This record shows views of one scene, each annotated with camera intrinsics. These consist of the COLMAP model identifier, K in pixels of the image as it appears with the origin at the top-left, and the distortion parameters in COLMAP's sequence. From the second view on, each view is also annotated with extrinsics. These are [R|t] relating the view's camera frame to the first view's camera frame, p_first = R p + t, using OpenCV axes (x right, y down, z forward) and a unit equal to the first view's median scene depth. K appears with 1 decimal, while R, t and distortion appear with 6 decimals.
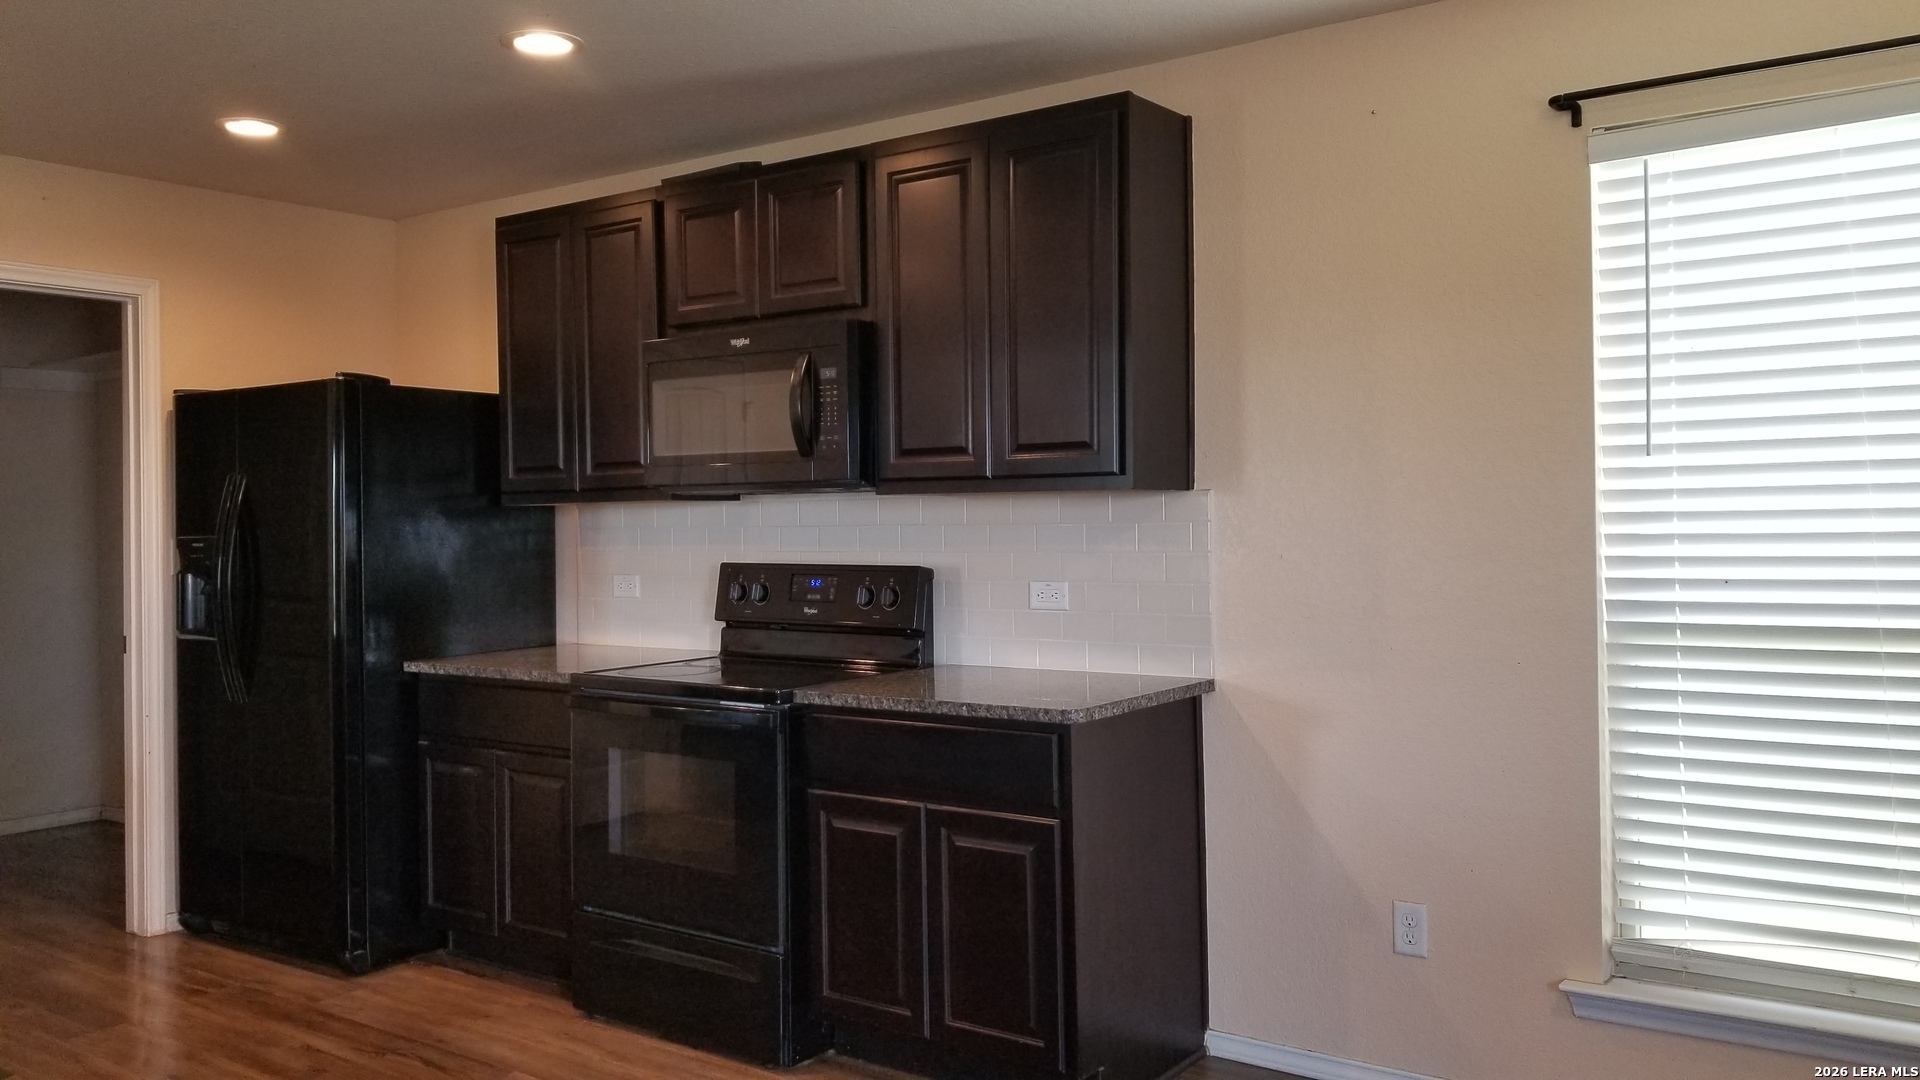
lens RADIAL K [[1484.9, 0, 938.5], [0, 1484.9, 520.0], [0, 0, 1]] dist [0.108739, -0.196102]
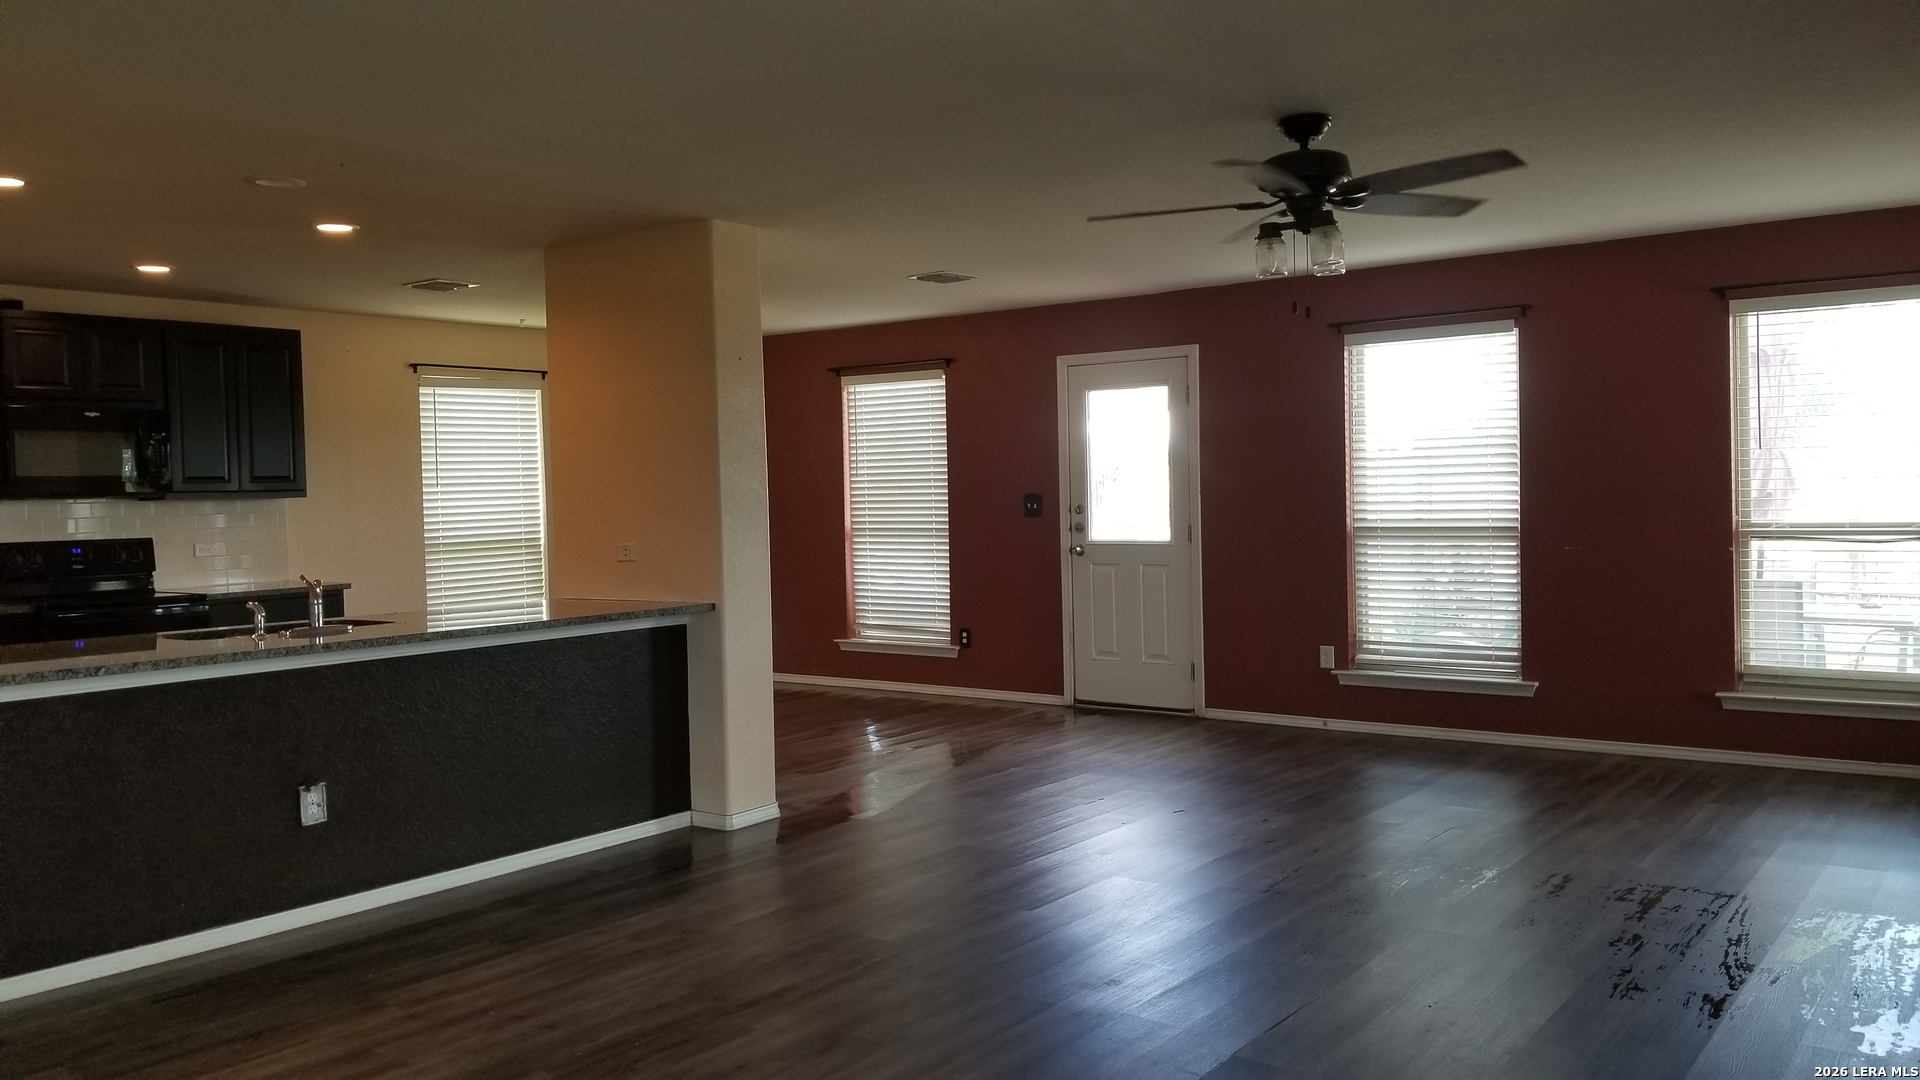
lens RADIAL K [[1484.9, 0, 938.5], [0, 1484.9, 520.0], [0, 0, 1]] dist [0.108739, -0.196102]
pose [[0.024405, -0.005736, 0.999686, -1.844854], [0.030424, 0.999525, 0.004993, 0.028379], [-0.999239, 0.030293, 0.024568, -0.053028]]
